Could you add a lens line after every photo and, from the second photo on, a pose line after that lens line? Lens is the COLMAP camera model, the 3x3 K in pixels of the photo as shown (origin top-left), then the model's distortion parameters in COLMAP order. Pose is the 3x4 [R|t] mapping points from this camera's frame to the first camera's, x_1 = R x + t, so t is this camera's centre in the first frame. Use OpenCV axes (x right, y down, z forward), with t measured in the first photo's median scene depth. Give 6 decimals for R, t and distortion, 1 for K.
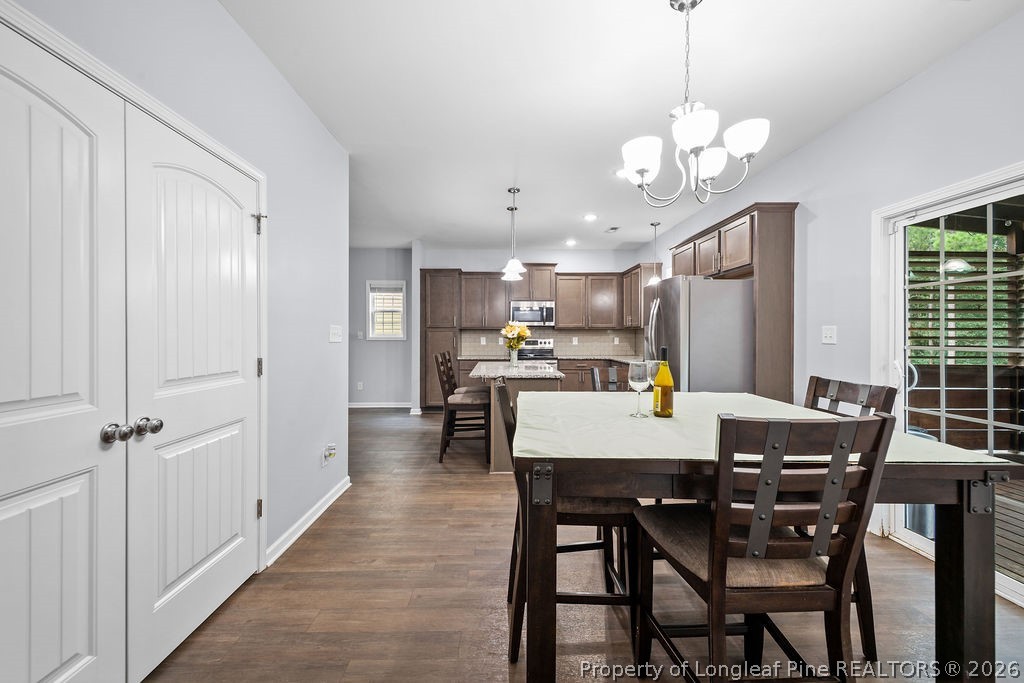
lens RADIAL K [[417.4, 0, 509.1], [0, 417.4, 335.3], [0, 0, 1]] dist [0.010777, -0.000127]
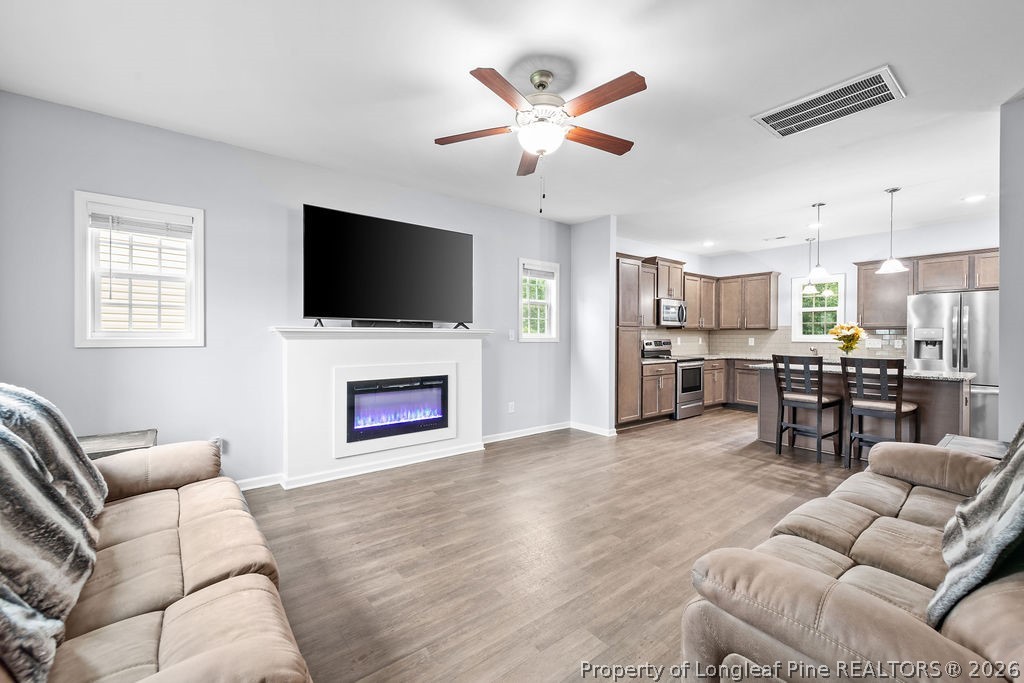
lens RADIAL K [[415.3, 0, 511.1], [0, 415.3, 340.0], [0, 0, 1]] dist [0.005987, -0.000547]
pose [[0.803760, -0.005290, 0.594930, -0.798008], [-0.004317, 0.999882, 0.014722, -0.002776], [-0.594938, -0.014401, 0.803642, 0.458770]]
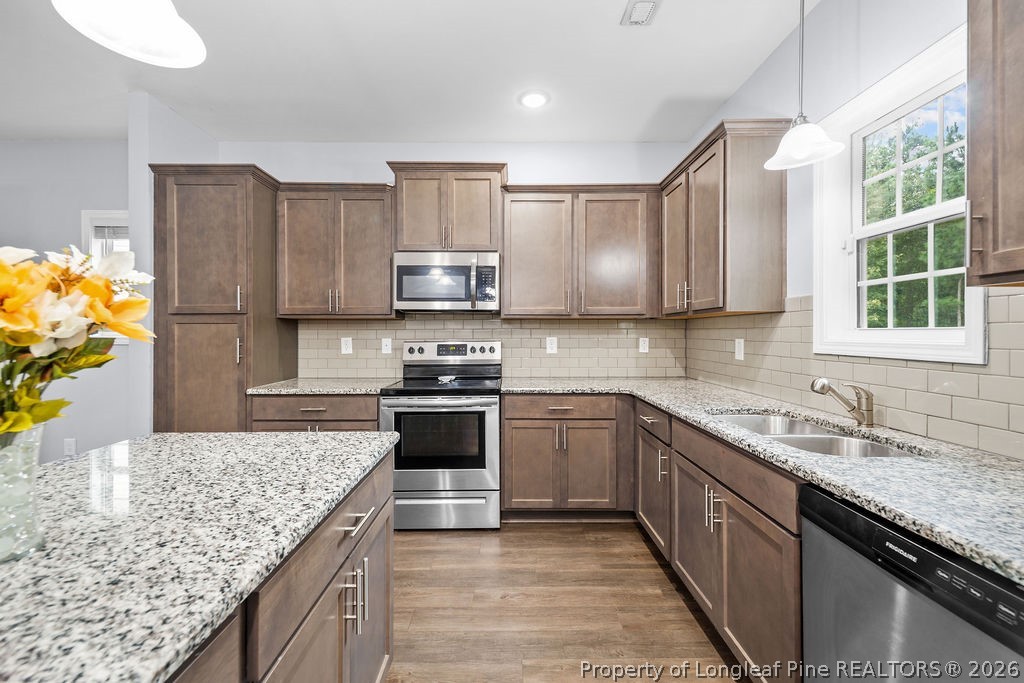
lens RADIAL K [[417.4, 0, 509.1], [0, 417.4, 335.3], [0, 0, 1]] dist [0.010777, -0.000127]
pose [[0.999856, -0.001482, -0.016904, 0.126151], [0.001634, 0.999959, 0.008958, -0.001258], [0.016890, -0.008984, 0.999817, 0.575145]]
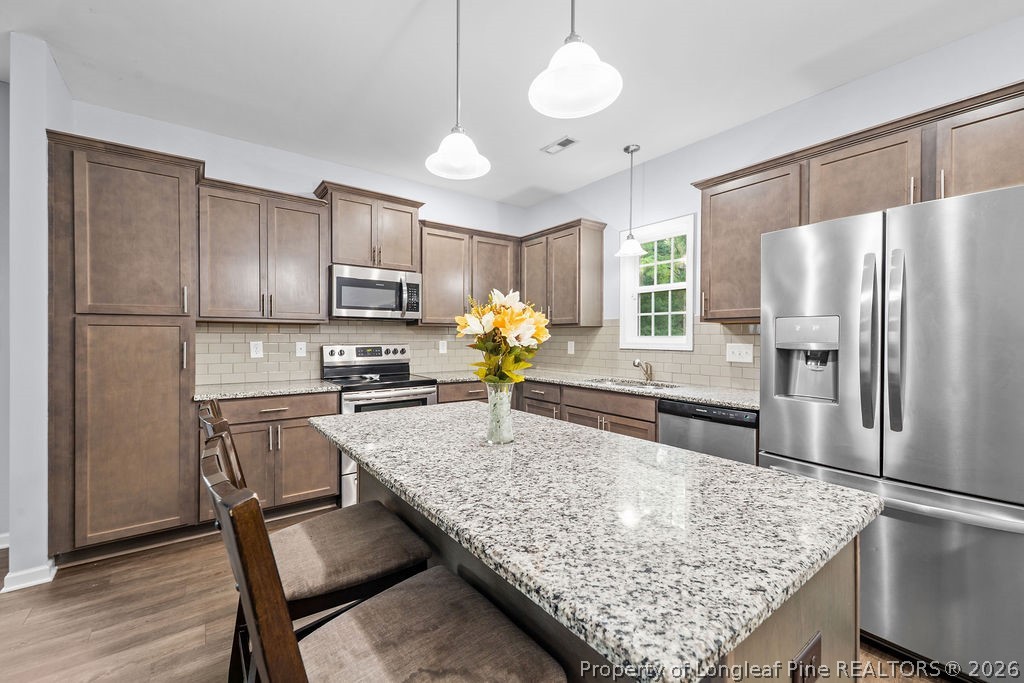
lens RADIAL K [[415.3, 0, 511.1], [0, 415.3, 340.0], [0, 0, 1]] dist [0.005987, -0.000547]
pose [[0.815226, -0.001598, 0.579141, -0.102641], [-0.004623, 0.999946, 0.009268, -0.001997], [-0.579124, -0.010233, 0.815175, 0.500389]]
